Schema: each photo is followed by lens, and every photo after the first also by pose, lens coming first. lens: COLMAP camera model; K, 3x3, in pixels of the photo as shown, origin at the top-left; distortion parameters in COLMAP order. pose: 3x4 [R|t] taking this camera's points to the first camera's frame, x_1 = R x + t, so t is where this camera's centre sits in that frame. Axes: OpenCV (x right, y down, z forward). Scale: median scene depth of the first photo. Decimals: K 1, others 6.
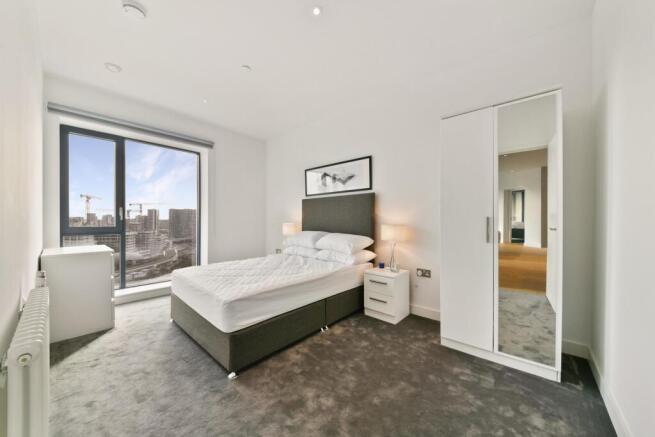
lens RADIAL K [[235.1, 0, 324.0], [0, 235.1, 219.5], [0, 0, 1]] dist [0.001280, -0.000316]
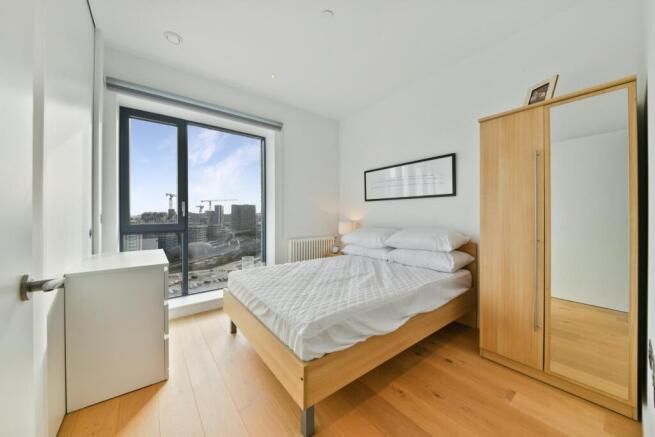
lens RADIAL K [[235.1, 0, 330.7], [0, 235.1, 217.2], [0, 0, 1]] dist [0.001280, -0.000316]
pose [[0.982846, 0.005602, -0.184345, -0.168077], [-0.003566, 0.999929, 0.011371, -0.008290], [0.184396, -0.010519, 0.982796, 0.246768]]
